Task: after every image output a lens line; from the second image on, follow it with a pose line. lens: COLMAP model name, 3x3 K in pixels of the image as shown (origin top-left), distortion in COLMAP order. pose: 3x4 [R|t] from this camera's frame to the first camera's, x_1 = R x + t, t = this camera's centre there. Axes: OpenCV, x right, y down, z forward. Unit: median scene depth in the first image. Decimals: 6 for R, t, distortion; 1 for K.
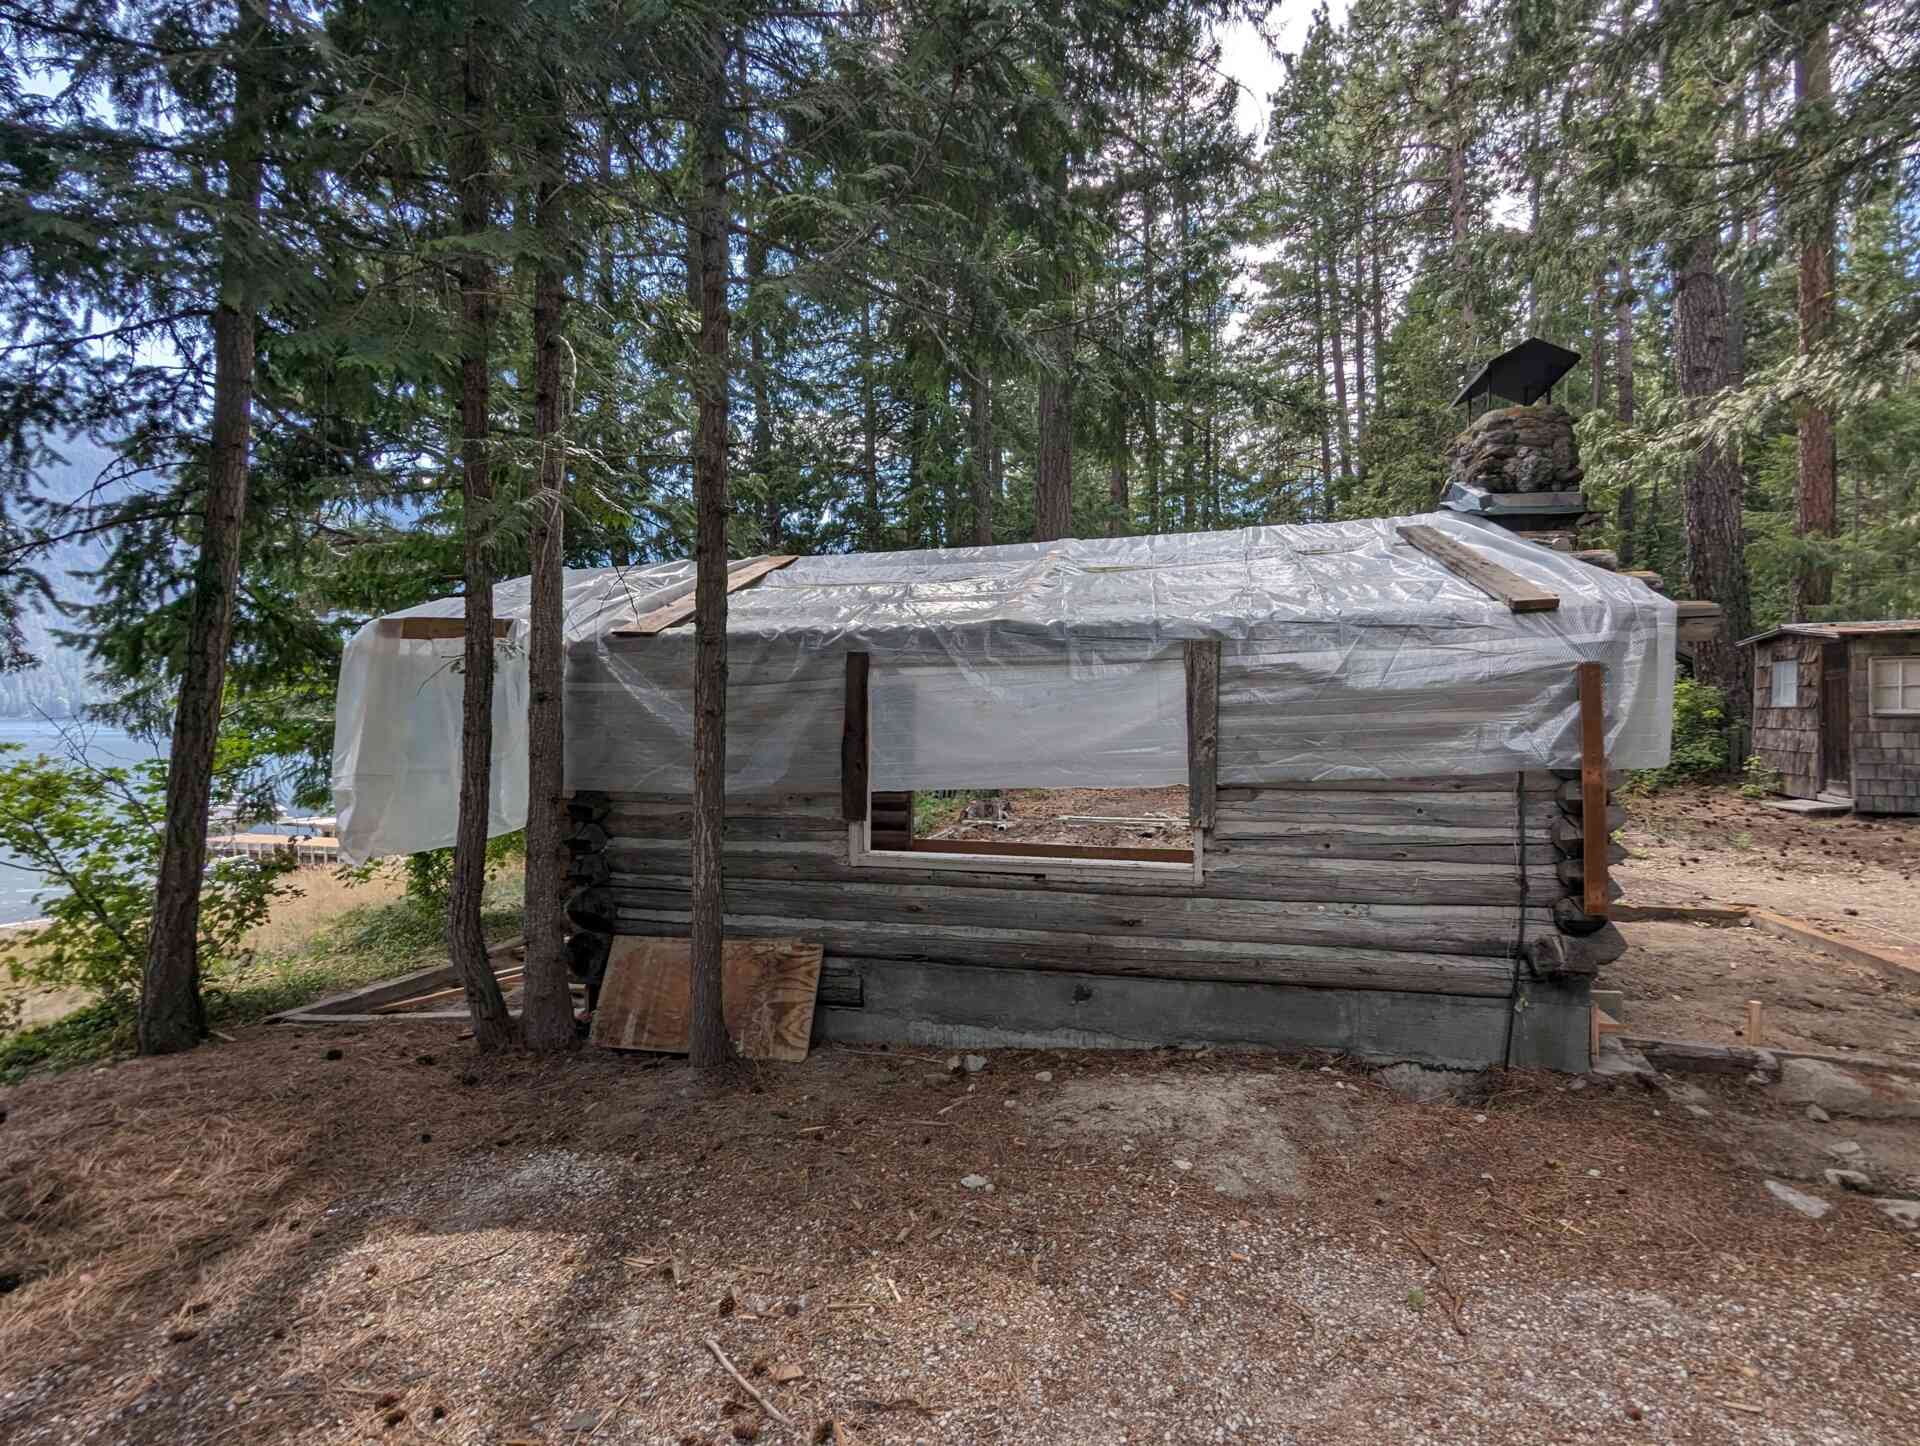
lens RADIAL K [[912.7, 0, 960.1], [0, 912.7, 731.8], [0, 0, 1]] dist [0.002956, 0.000135]
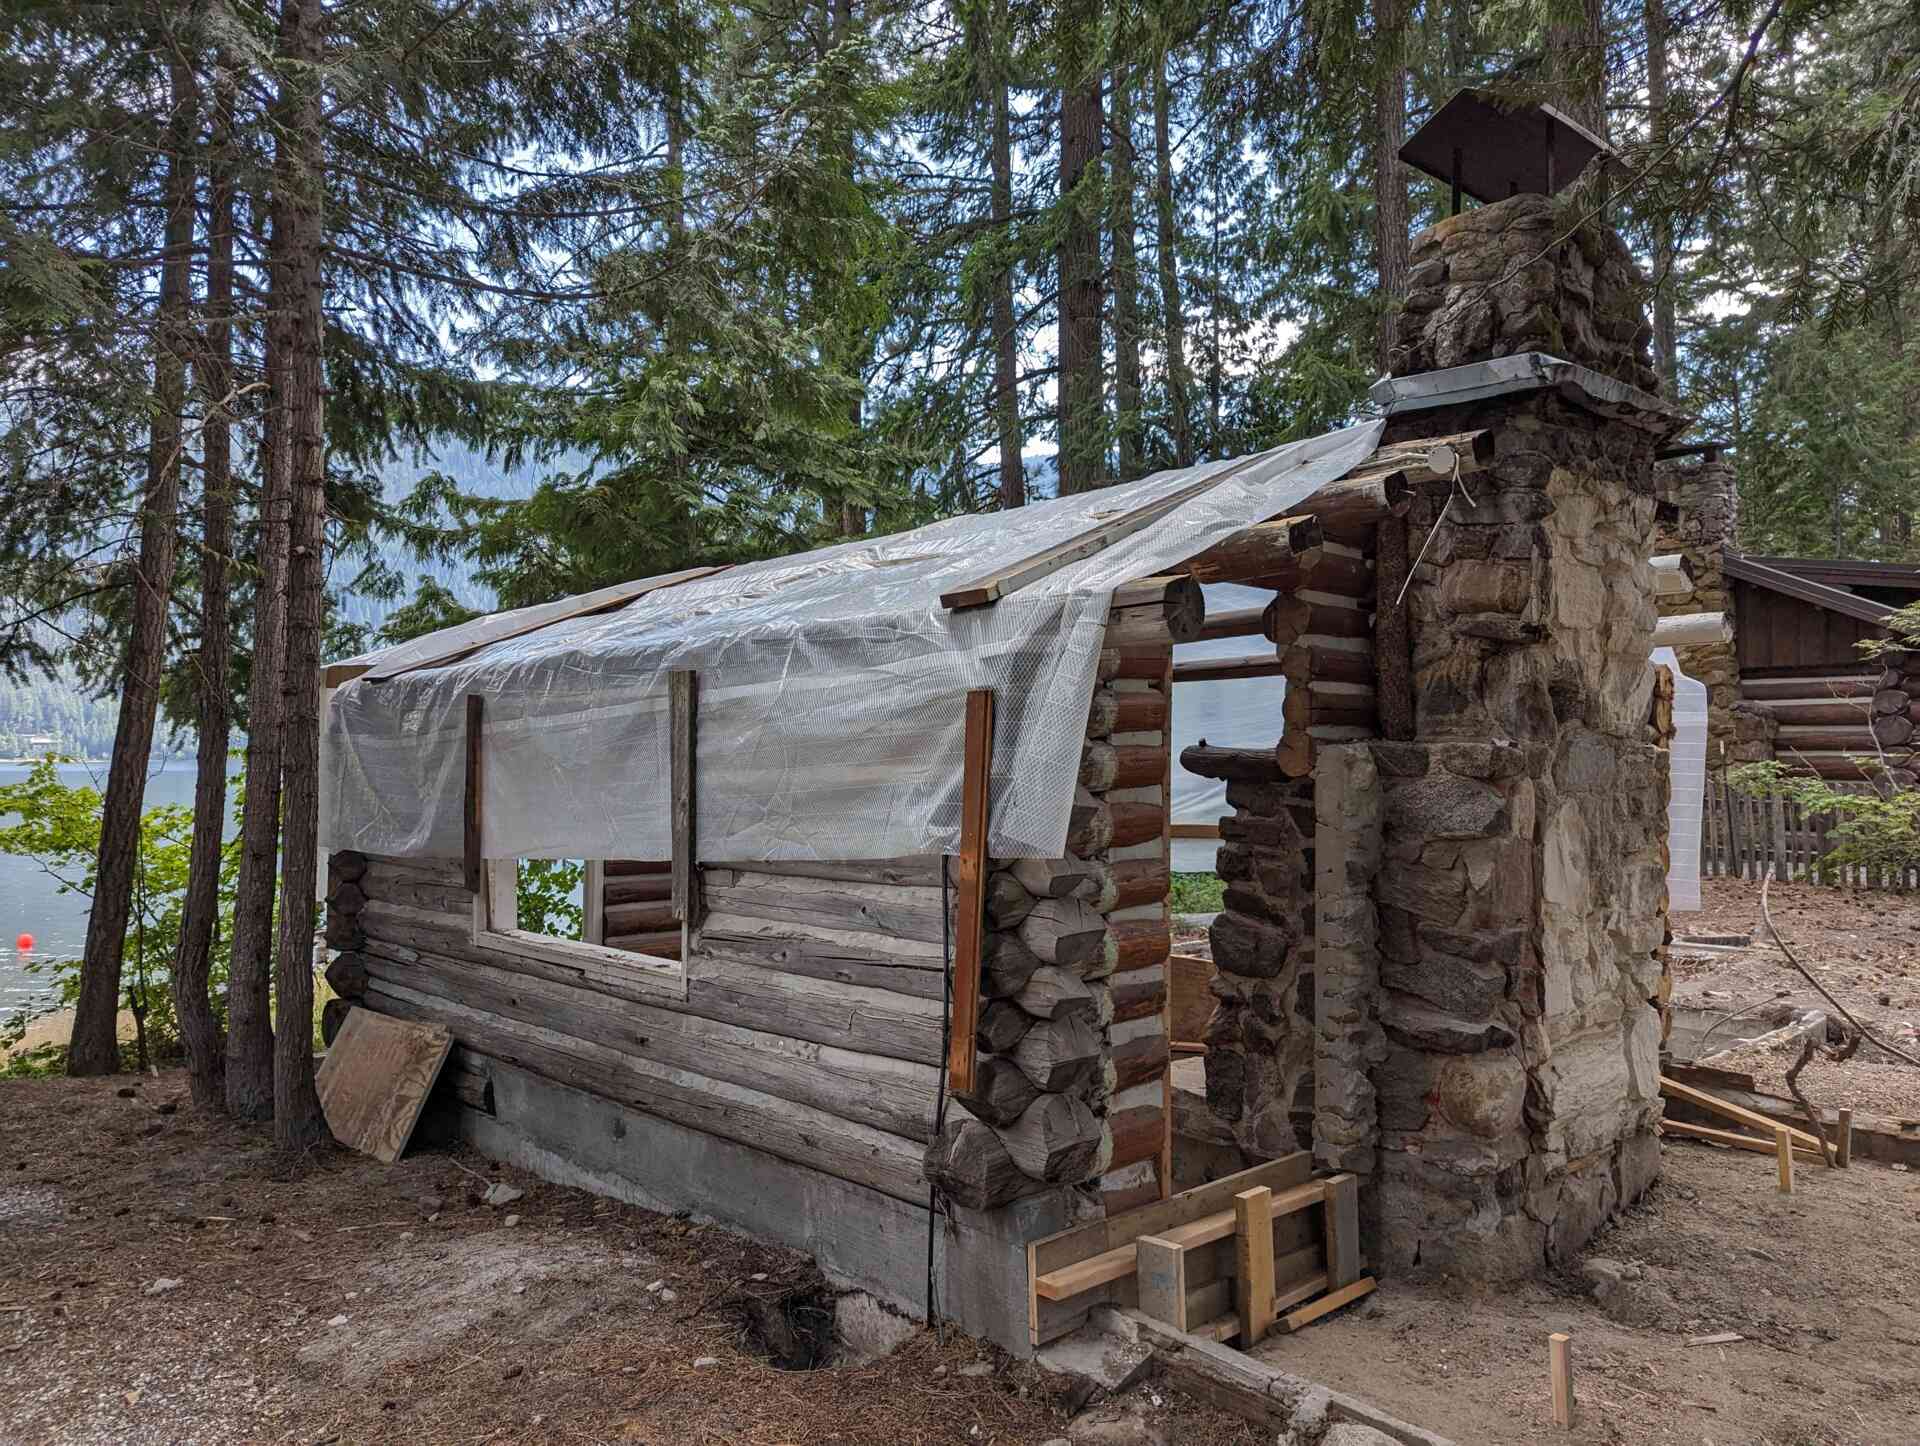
lens RADIAL K [[1339.1, 0, 960.7], [0, 1339.1, 722.6], [0, 0, 1]] dist [0.005367, -0.002905]
pose [[0.855079, -0.019088, -0.518146, 1.050960], [0.001388, 0.999403, -0.034526, -0.017325], [0.518495, 0.028803, 0.854595, 0.187186]]
